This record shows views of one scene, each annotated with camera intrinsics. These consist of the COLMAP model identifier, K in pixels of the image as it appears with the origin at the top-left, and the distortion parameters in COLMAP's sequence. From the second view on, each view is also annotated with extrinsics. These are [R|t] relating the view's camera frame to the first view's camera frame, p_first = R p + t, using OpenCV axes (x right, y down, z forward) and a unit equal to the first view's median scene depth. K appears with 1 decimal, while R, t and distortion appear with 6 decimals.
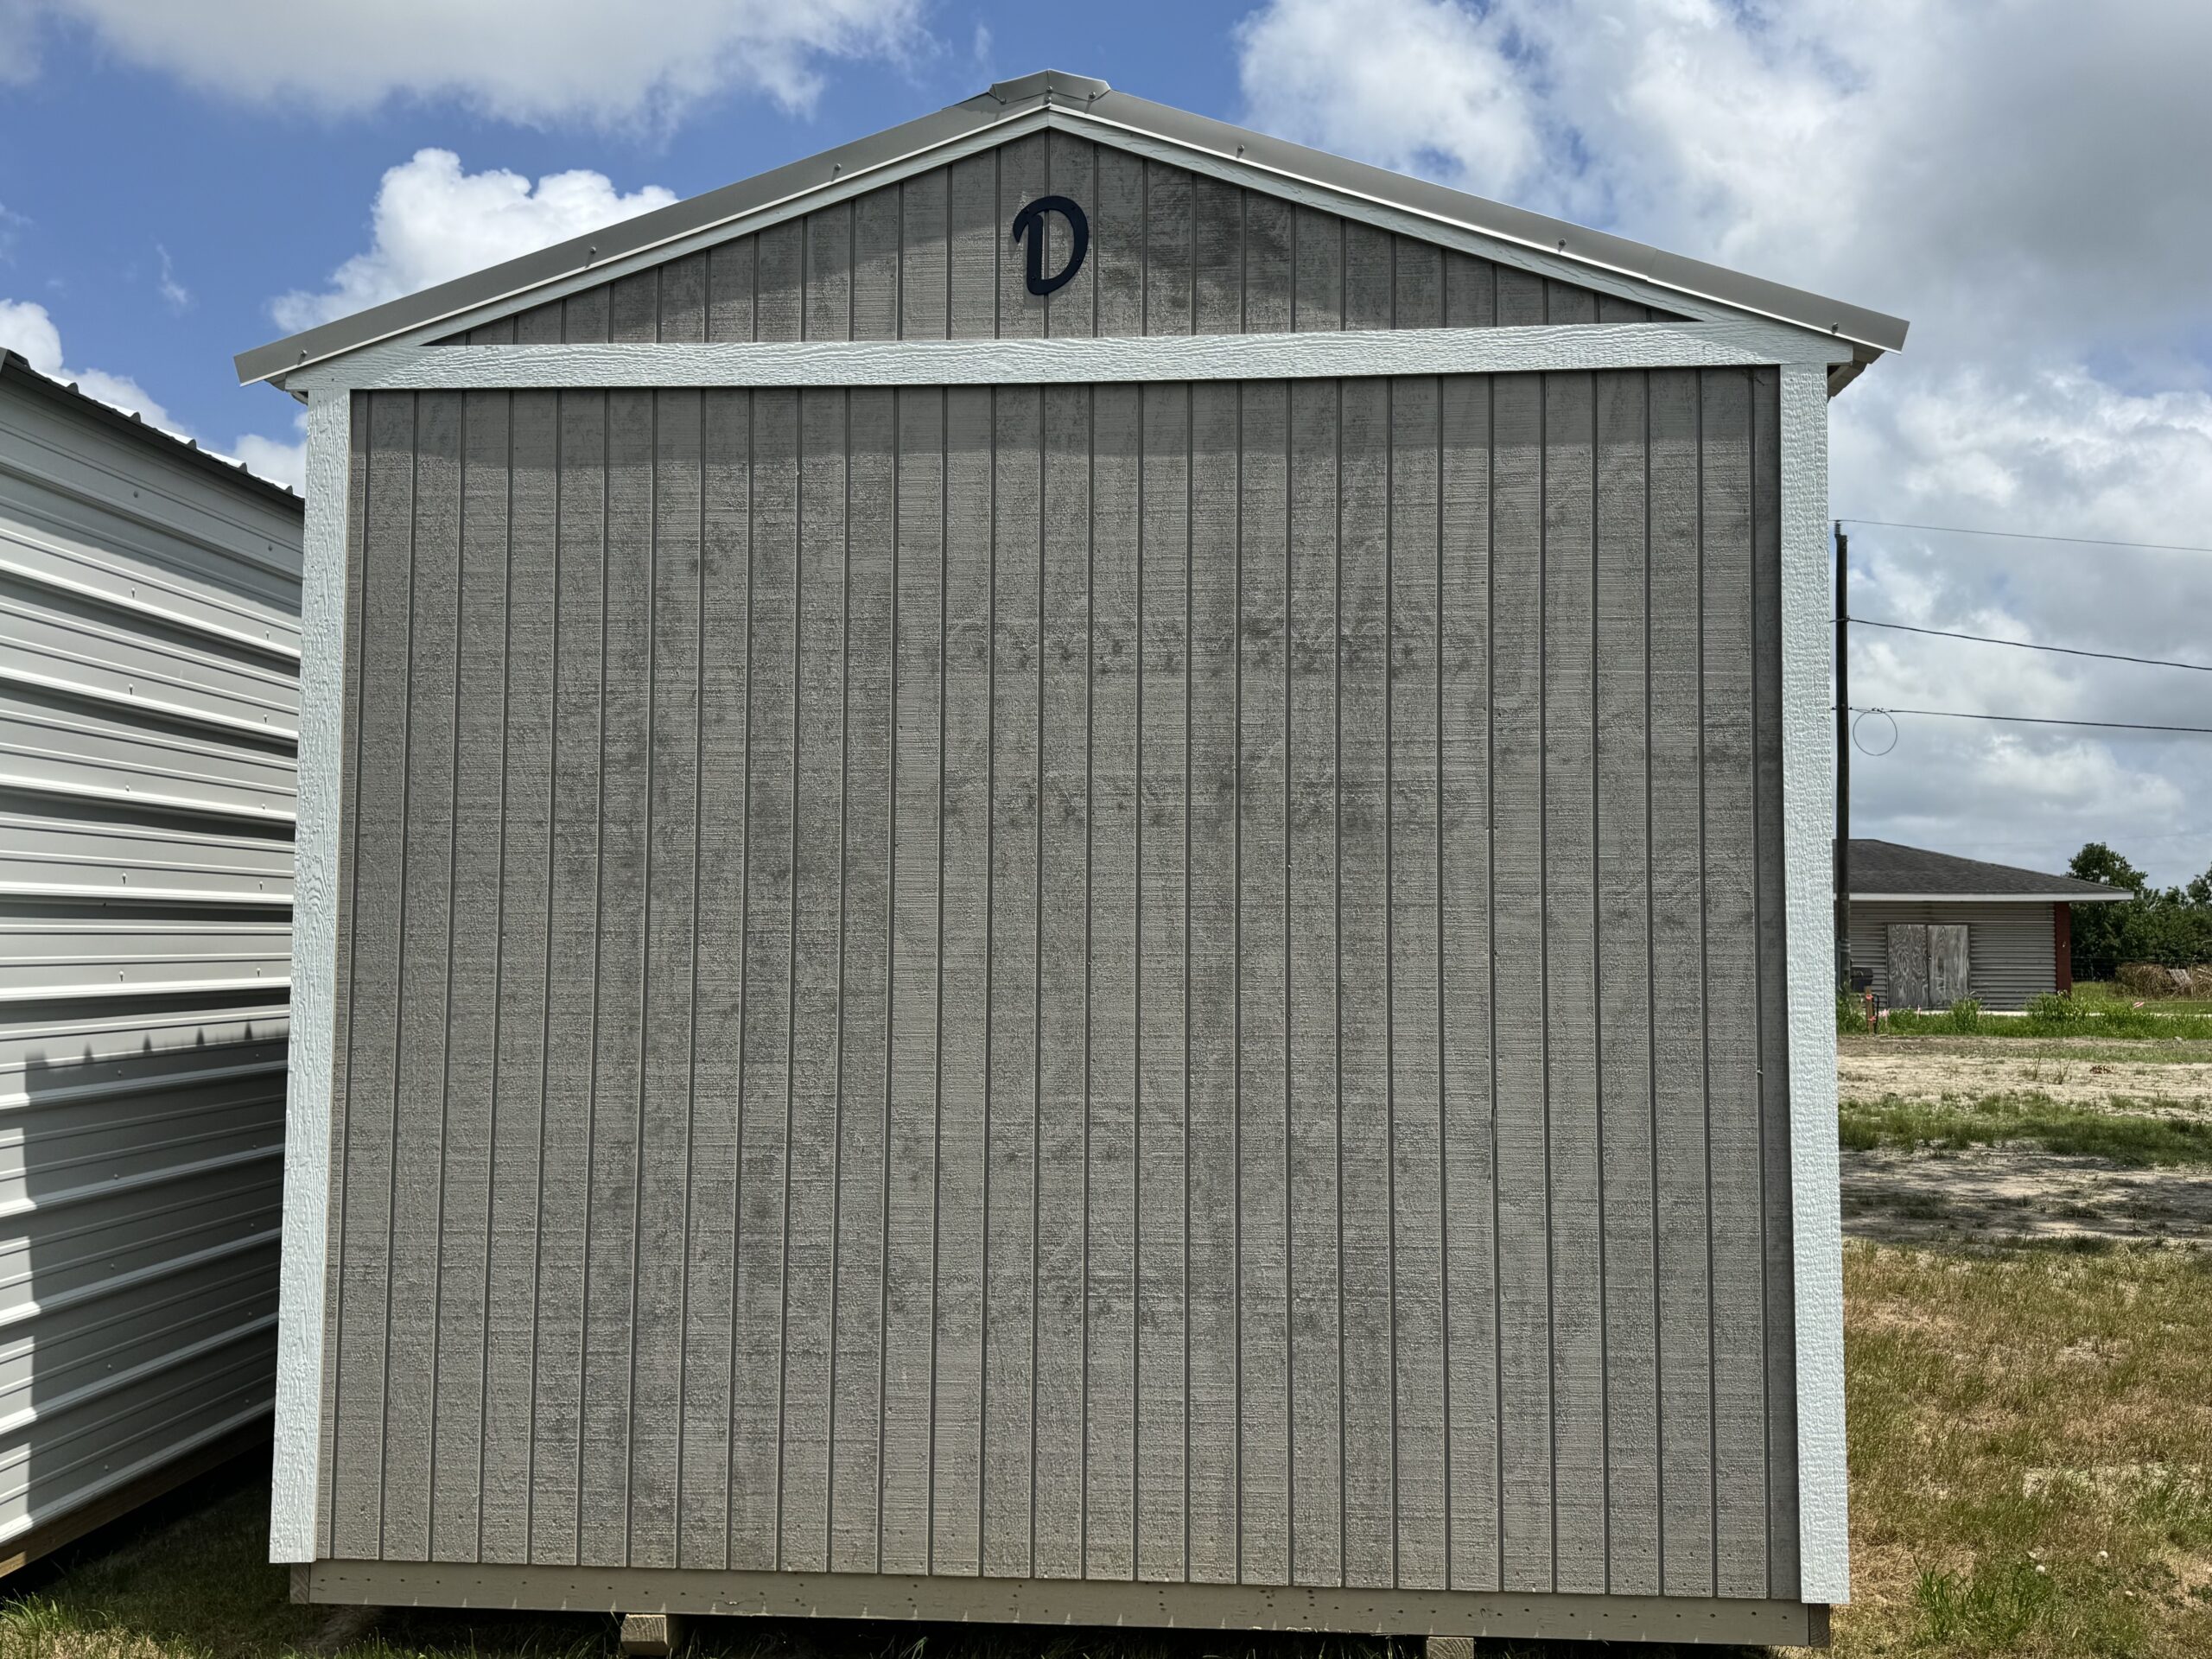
lens RADIAL K [[1808.0, 0, 1108.0], [0, 1808.0, 840.9], [0, 0, 1]] dist [0.119980, -0.173114]
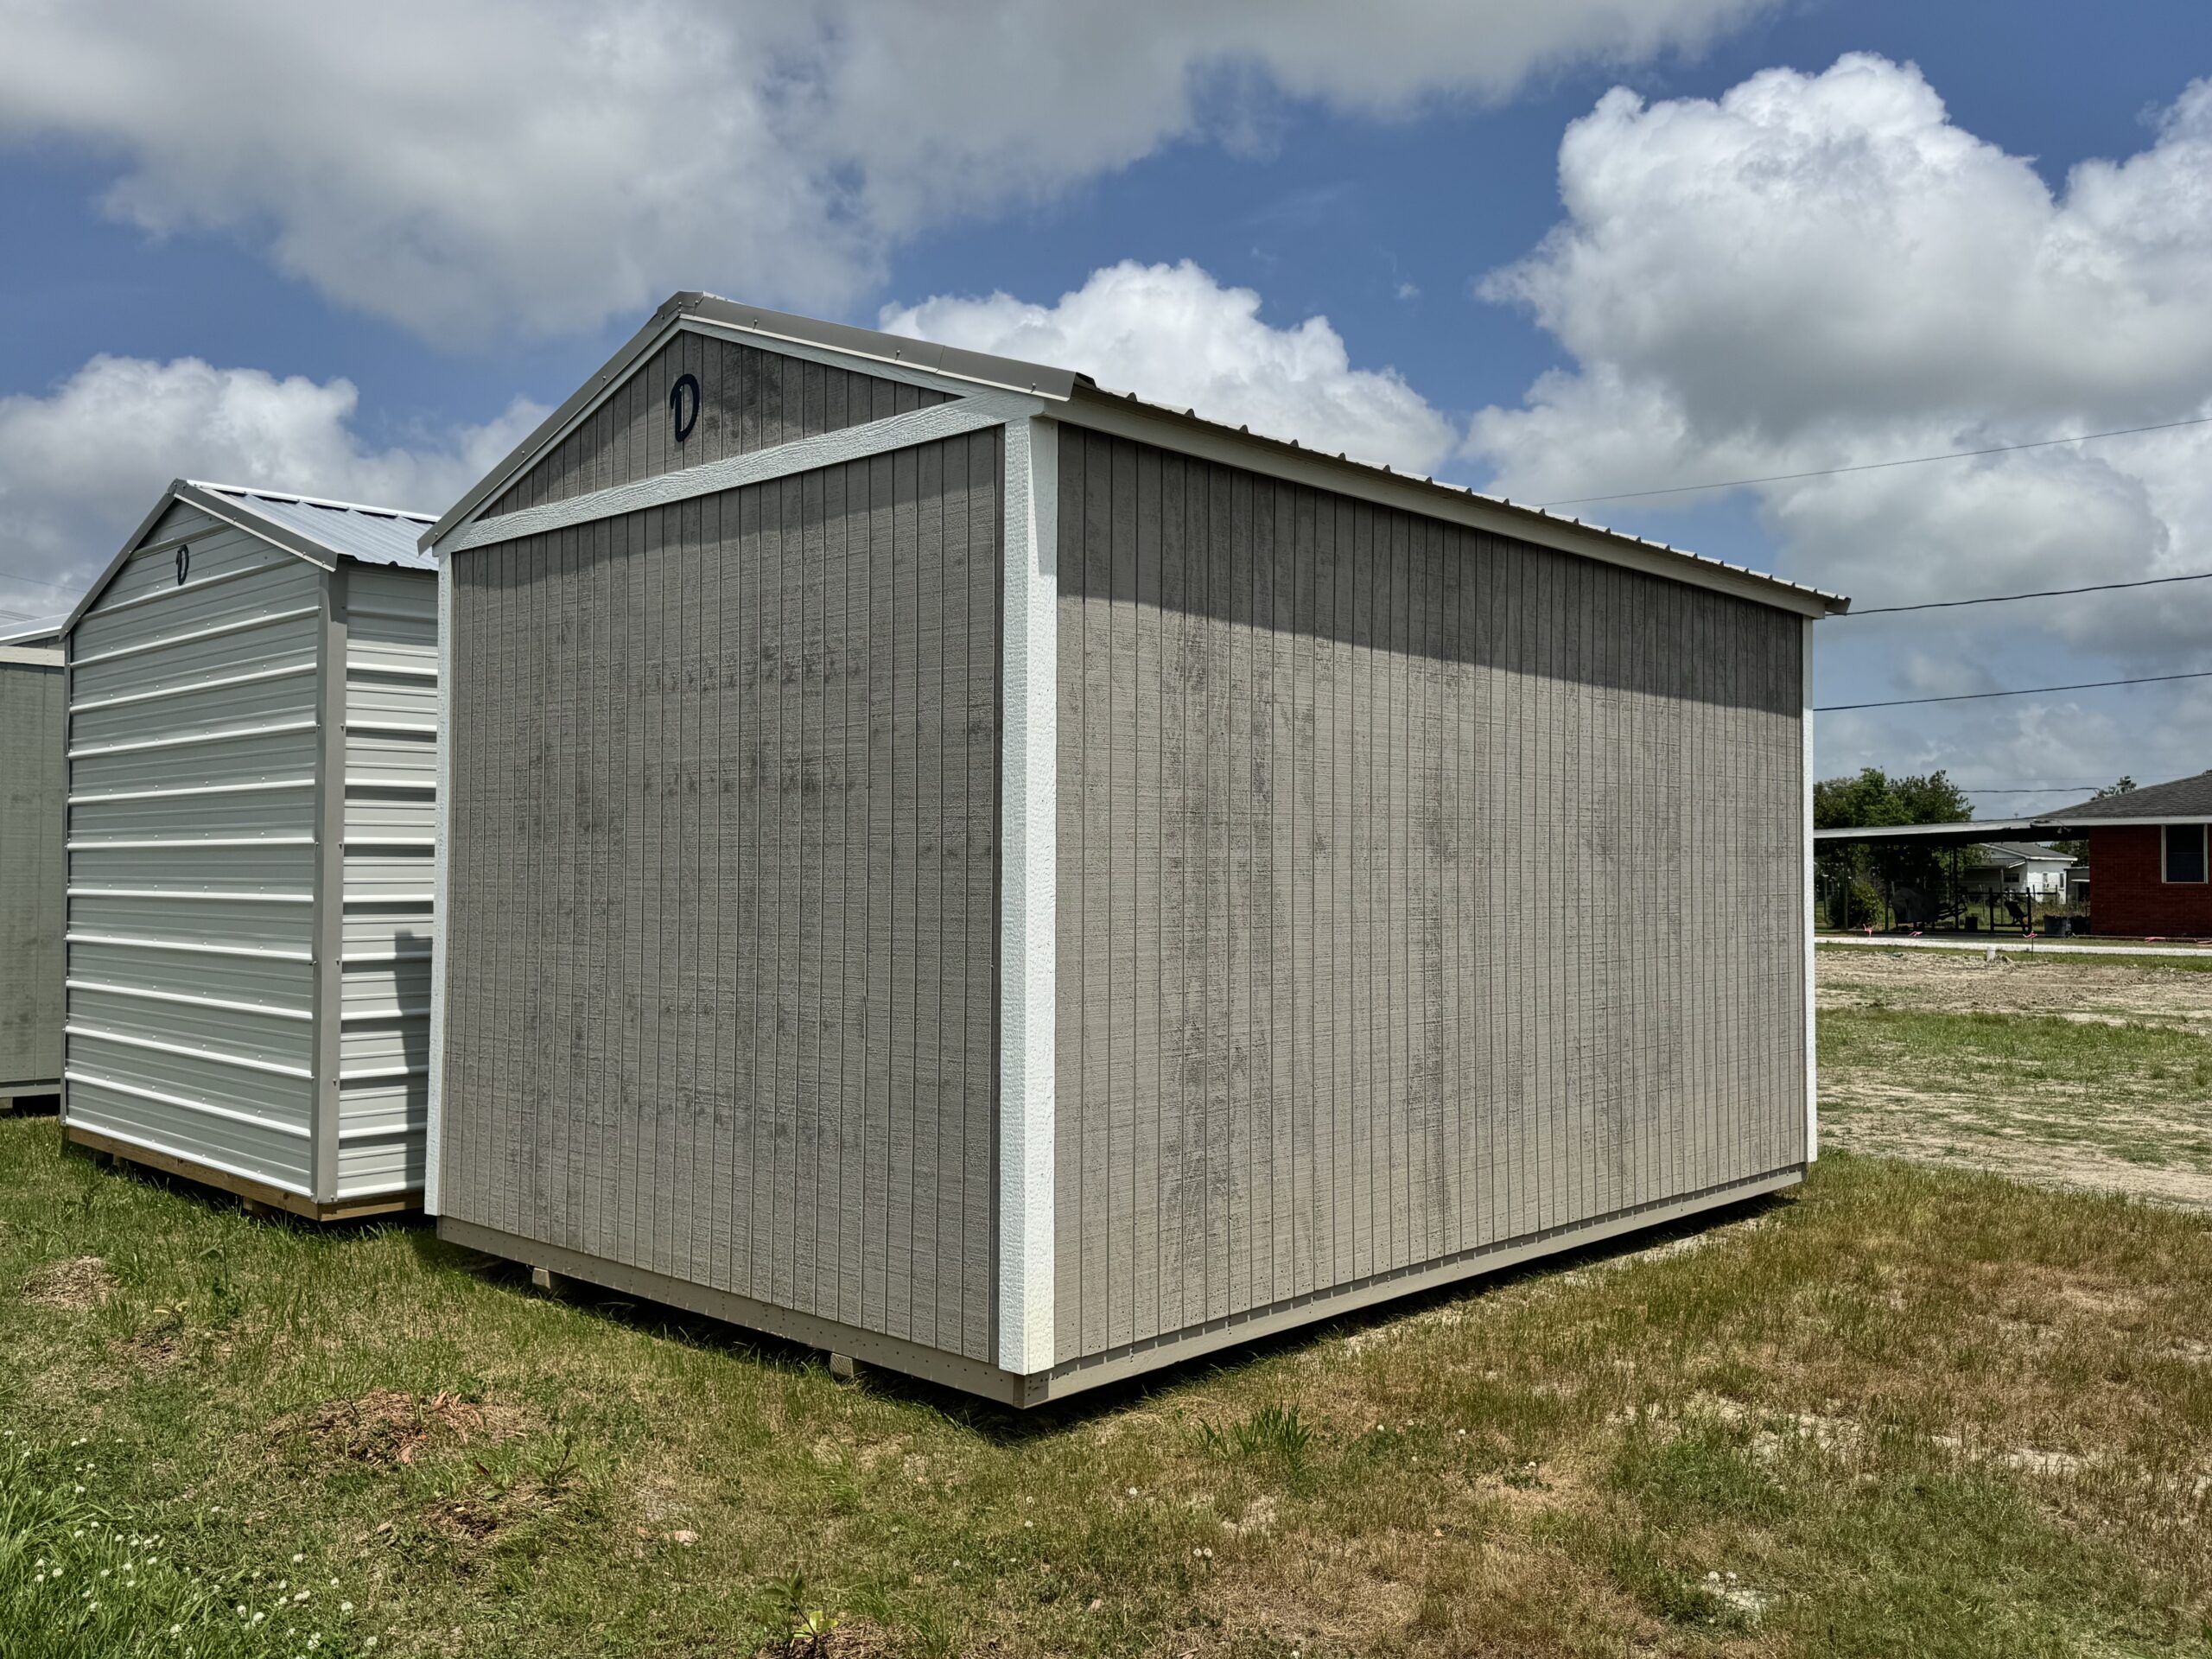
lens RADIAL K [[1821.4, 0, 1098.4], [0, 1821.4, 830.8], [0, 0, 1]] dist [0.113773, -0.214021]
pose [[0.772950, -0.014768, -0.634295, 1.198547], [0.037283, 0.999059, 0.022172, 0.001385], [0.633371, -0.040787, 0.772773, 0.032260]]
